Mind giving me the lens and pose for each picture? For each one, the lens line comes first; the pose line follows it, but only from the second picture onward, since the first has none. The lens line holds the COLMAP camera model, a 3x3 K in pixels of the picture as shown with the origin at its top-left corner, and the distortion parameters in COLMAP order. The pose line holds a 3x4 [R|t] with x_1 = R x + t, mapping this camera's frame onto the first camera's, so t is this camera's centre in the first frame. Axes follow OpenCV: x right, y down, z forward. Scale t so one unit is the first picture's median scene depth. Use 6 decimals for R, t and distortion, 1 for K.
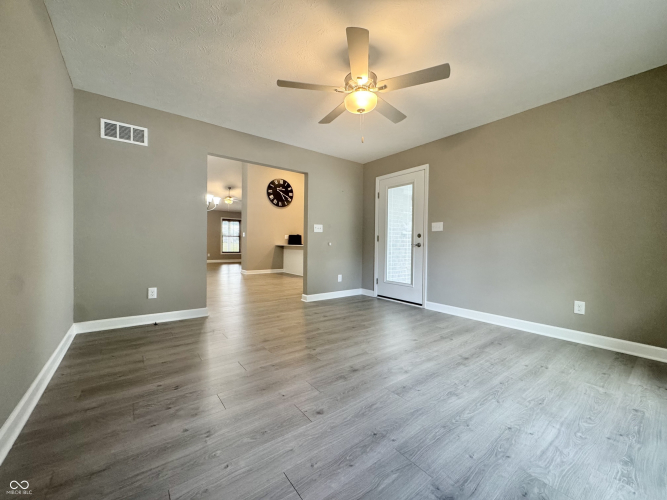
lens RADIAL K [[267.3, 0, 333.6], [0, 267.3, 248.9], [0, 0, 1]] dist [-0.002888, -0.000248]
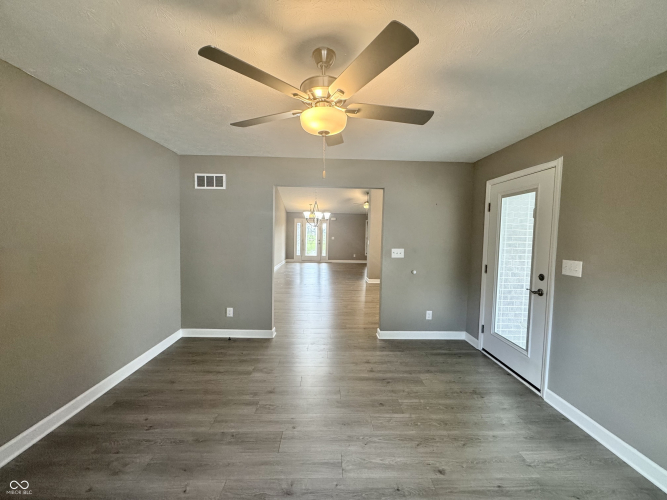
lens RADIAL K [[267.3, 0, 333.6], [0, 267.3, 248.9], [0, 0, 1]] dist [-0.002888, -0.000248]
pose [[0.811985, 0.036231, -0.582553, 0.289405], [-0.019523, 0.999199, 0.034932, -0.126459], [0.583352, -0.016991, 0.812042, 0.232466]]
